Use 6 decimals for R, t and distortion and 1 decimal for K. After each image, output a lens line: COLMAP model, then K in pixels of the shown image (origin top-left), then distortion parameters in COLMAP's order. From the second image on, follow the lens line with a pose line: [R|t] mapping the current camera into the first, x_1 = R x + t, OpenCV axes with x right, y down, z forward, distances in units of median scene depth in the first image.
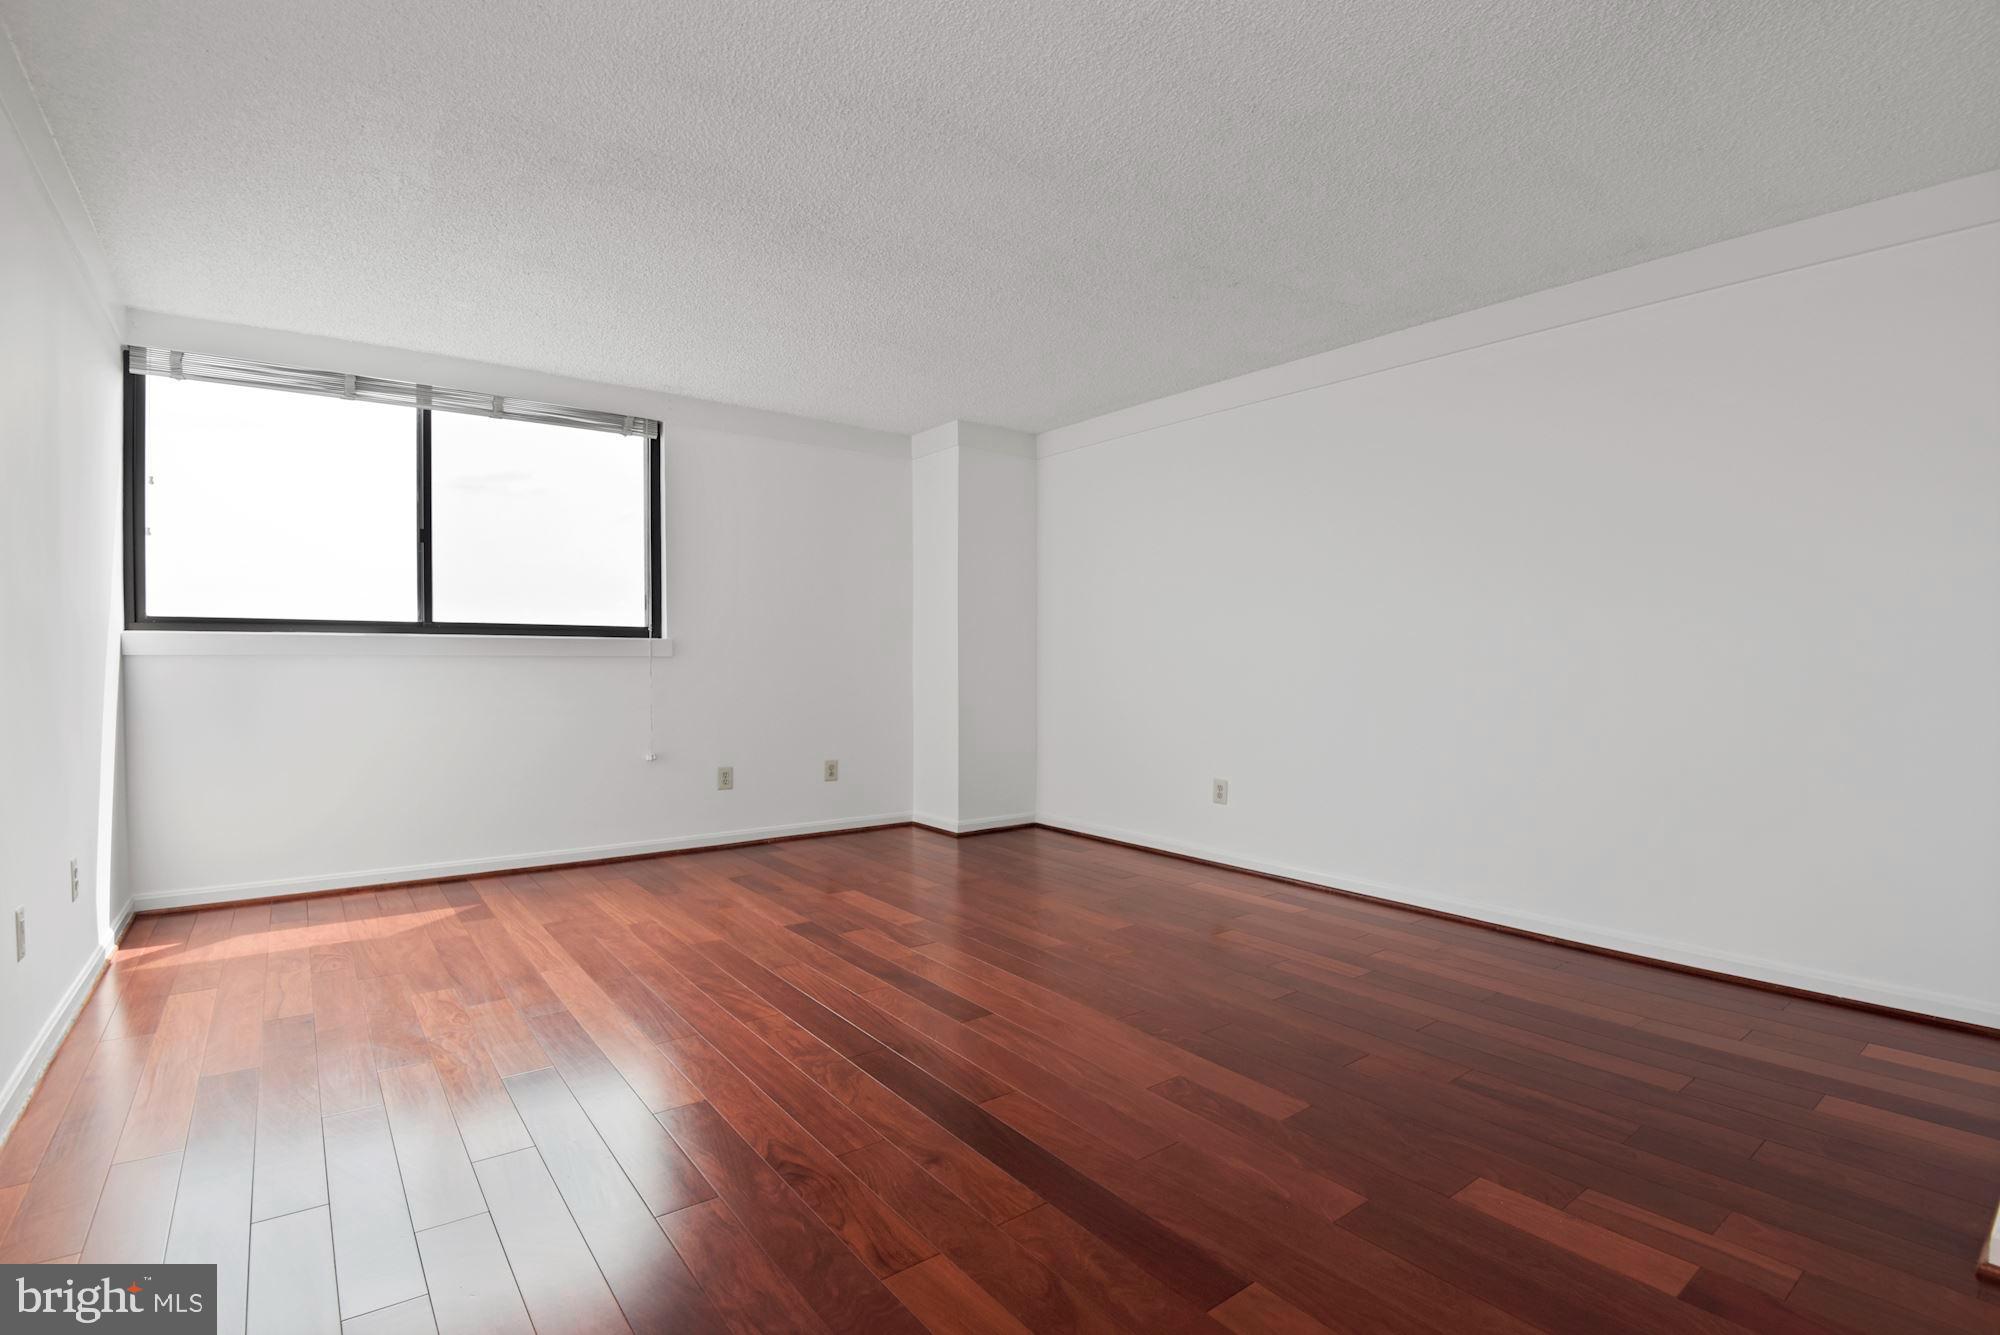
lens RADIAL K [[927.7, 0, 990.3], [0, 927.7, 669.5], [0, 0, 1]] dist [0.000191, -0.015091]
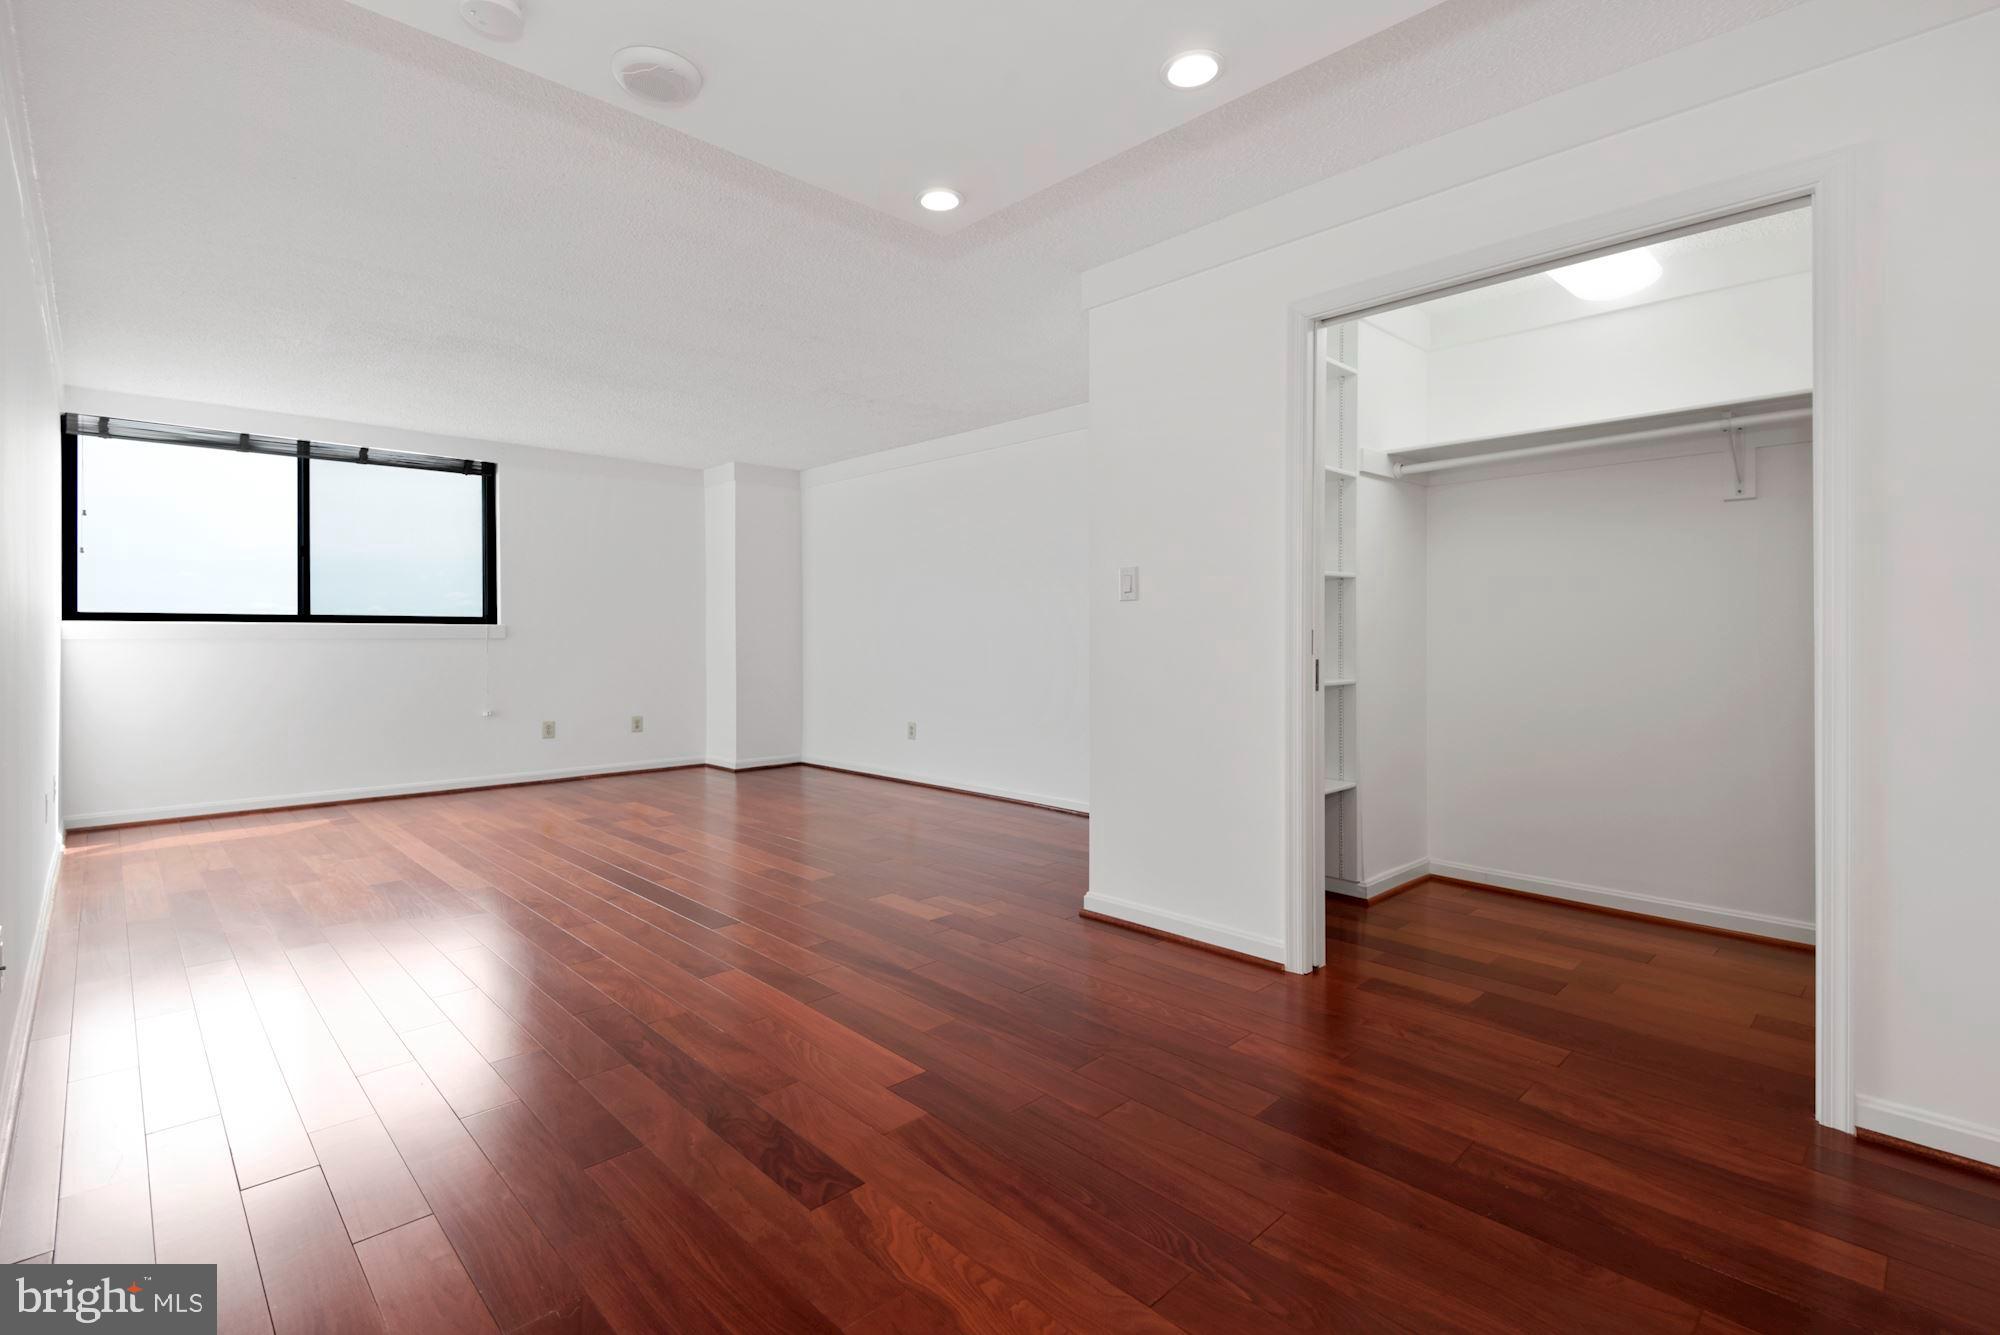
lens RADIAL K [[929.2, 0, 1008.4], [0, 929.2, 640.4], [0, 0, 1]] dist [0.018905, -0.000614]
pose [[0.992912, -0.004952, 0.118746, 0.254306], [0.006164, 0.999933, -0.009835, 0.007310], [-0.118689, 0.010498, 0.992876, -0.496260]]
